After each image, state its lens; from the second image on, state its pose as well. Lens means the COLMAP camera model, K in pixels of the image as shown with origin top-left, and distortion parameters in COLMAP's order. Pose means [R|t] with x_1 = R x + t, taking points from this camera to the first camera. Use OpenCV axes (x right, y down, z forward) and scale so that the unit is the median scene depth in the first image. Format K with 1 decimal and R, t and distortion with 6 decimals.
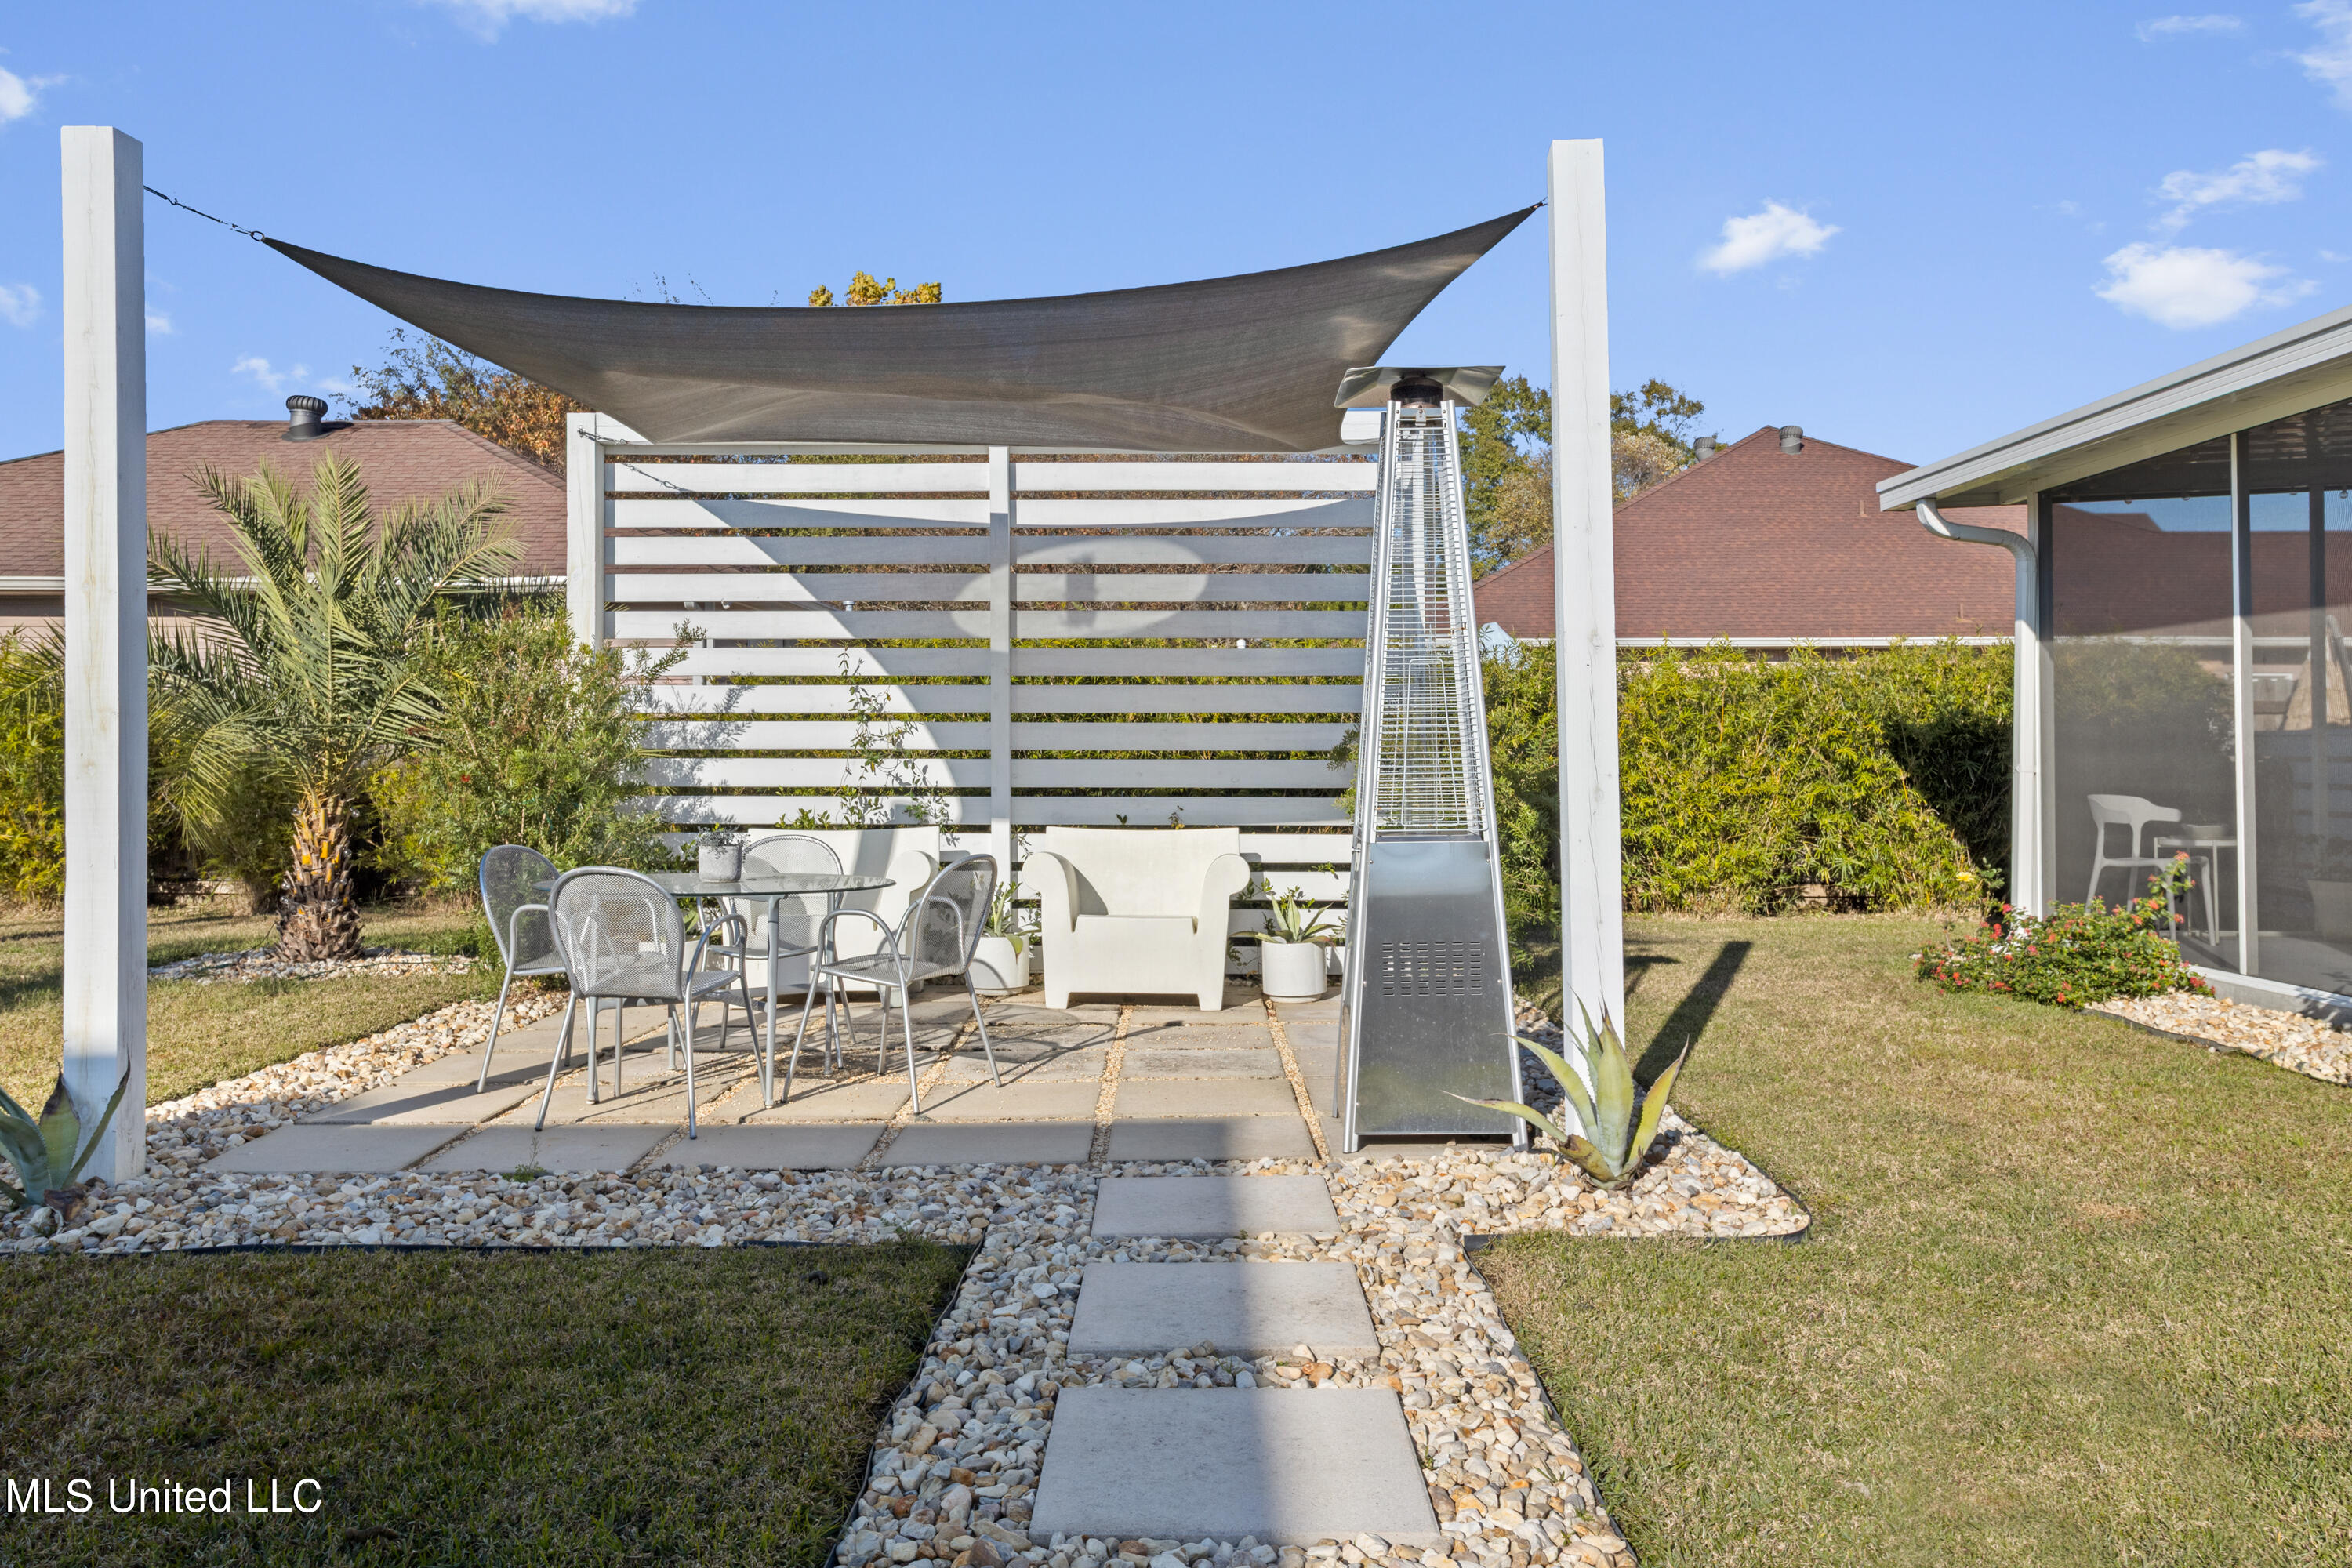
lens RADIAL K [[1786.5, 0, 1178.2], [0, 1786.5, 763.4], [0, 0, 1]] dist [0.030005, 0.002495]
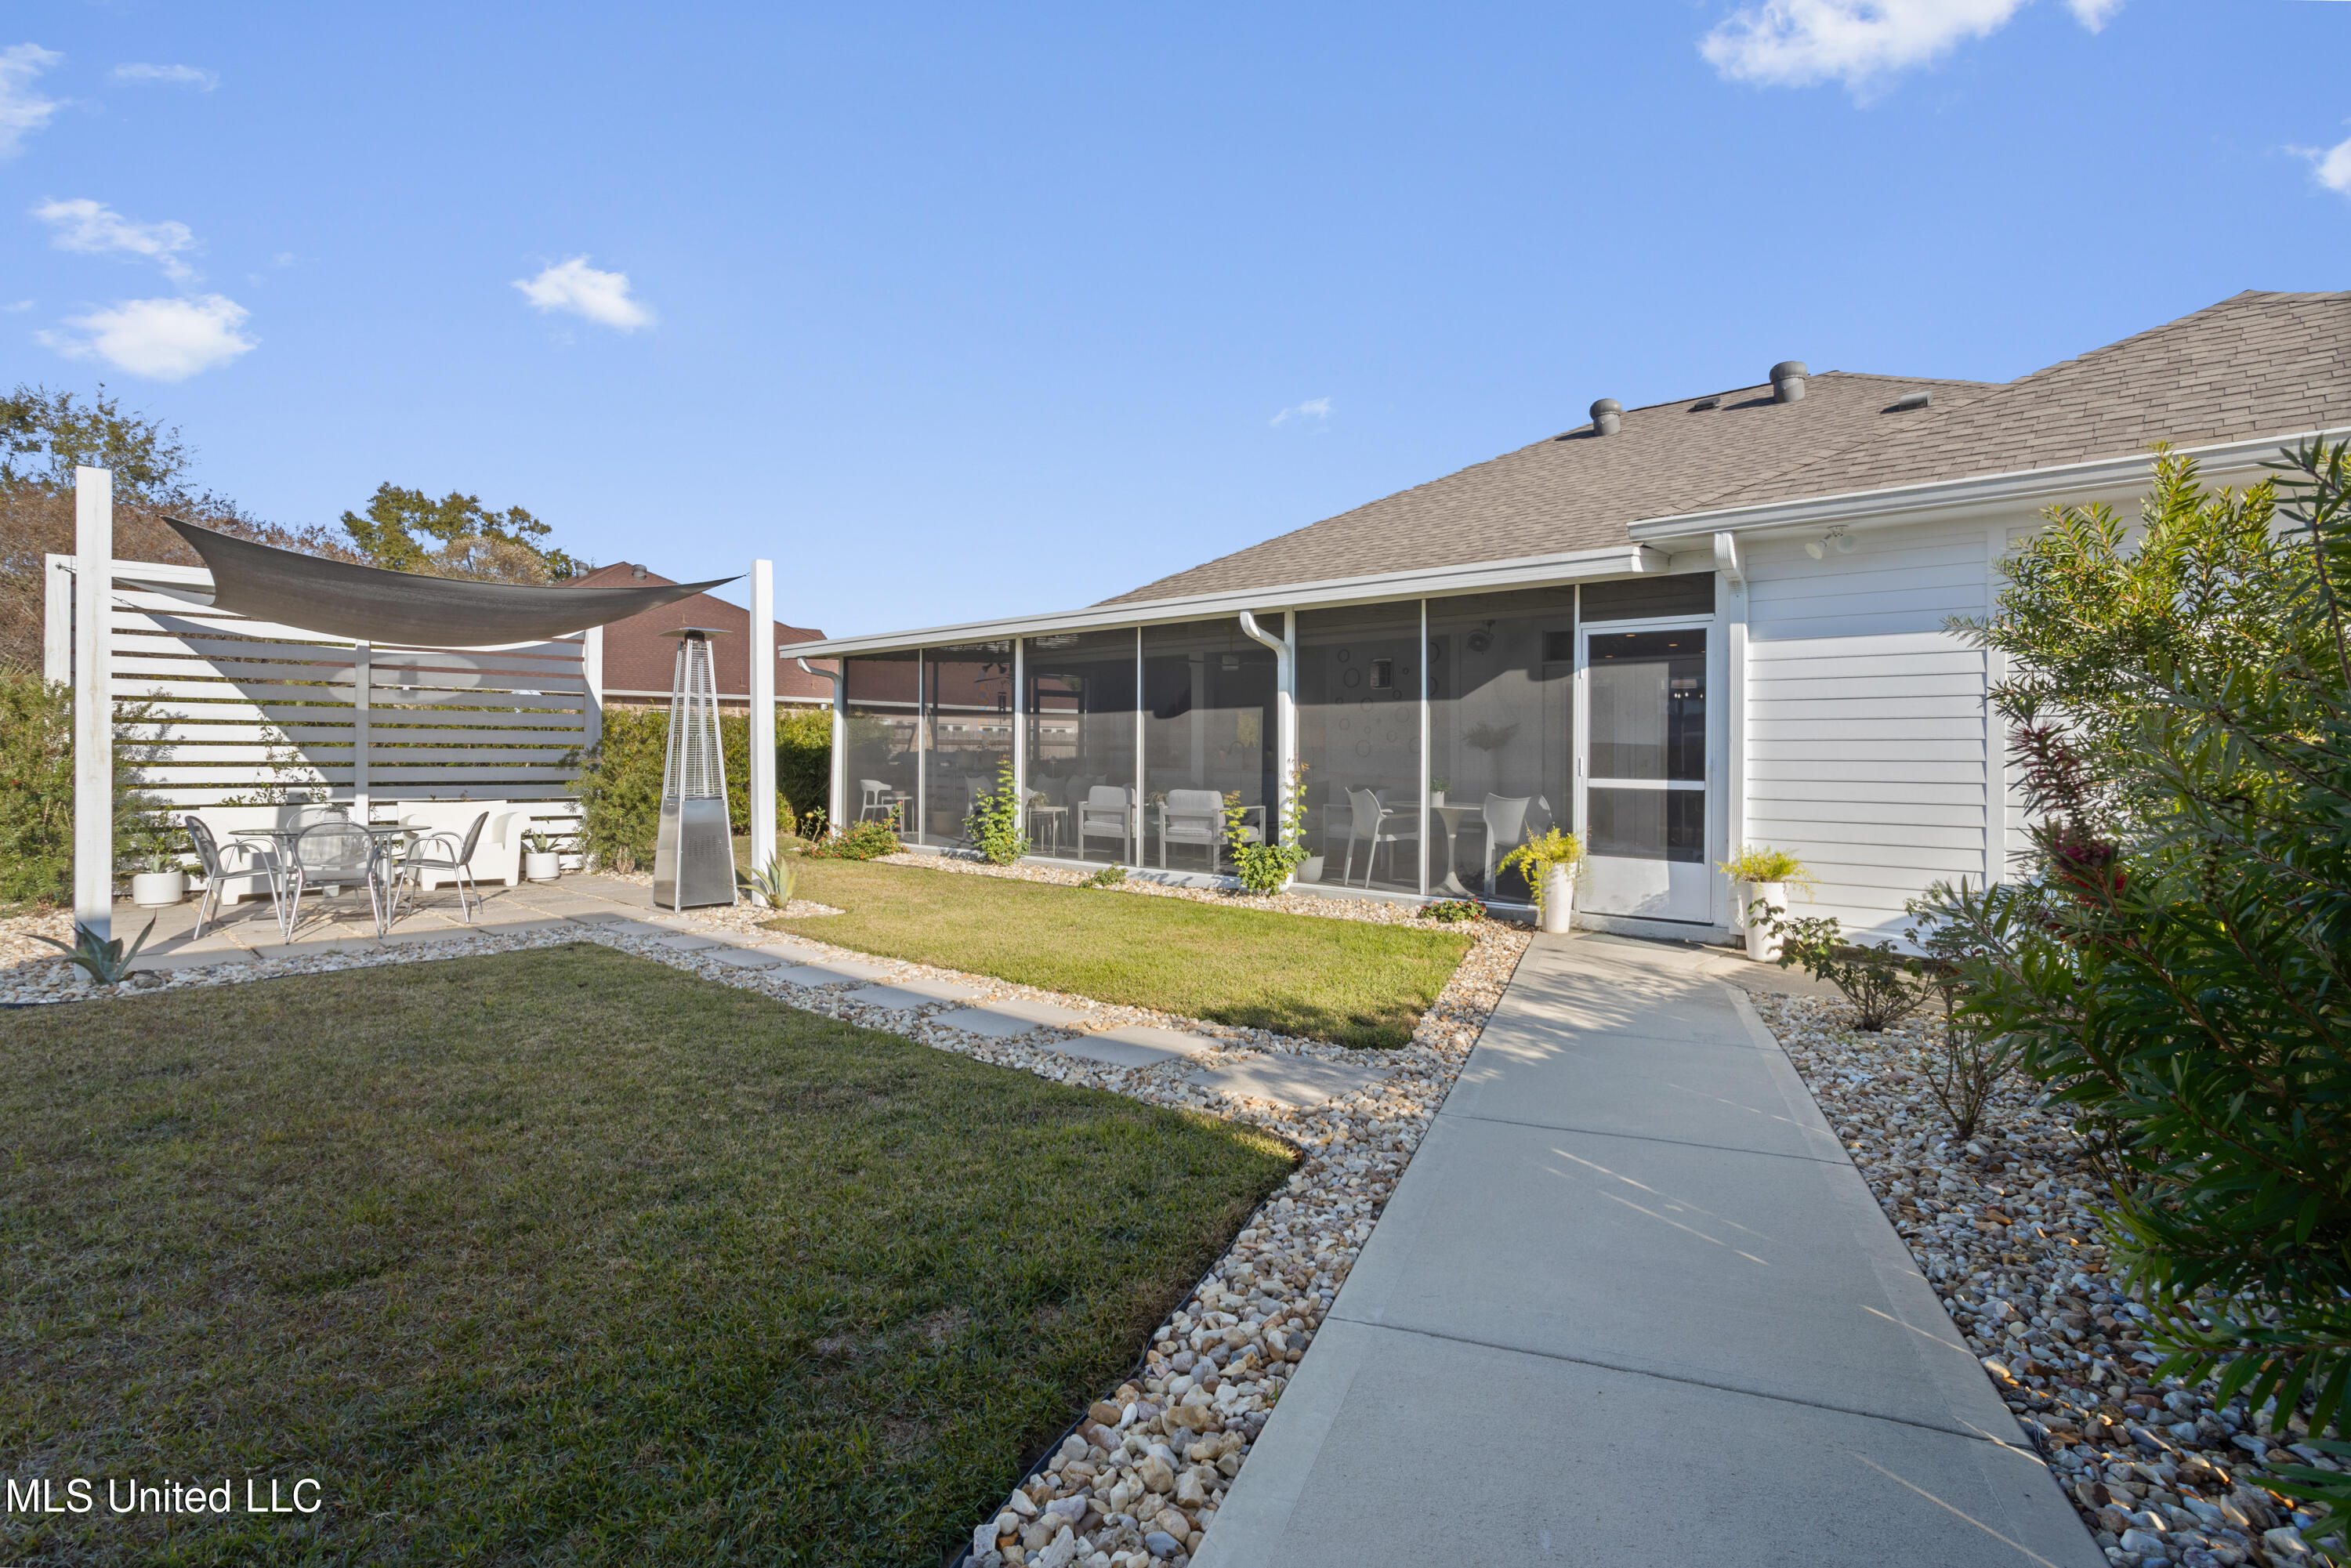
lens RADIAL K [[1135.3, 0, 1172.1], [0, 1135.3, 777.1], [0, 0, 1]] dist [-0.048480, 0.026057]
pose [[0.688255, -0.008917, 0.725414, -0.362070], [-0.001507, 0.999905, 0.013721, -0.009080], [-0.725467, -0.010537, 0.688176, -0.423894]]
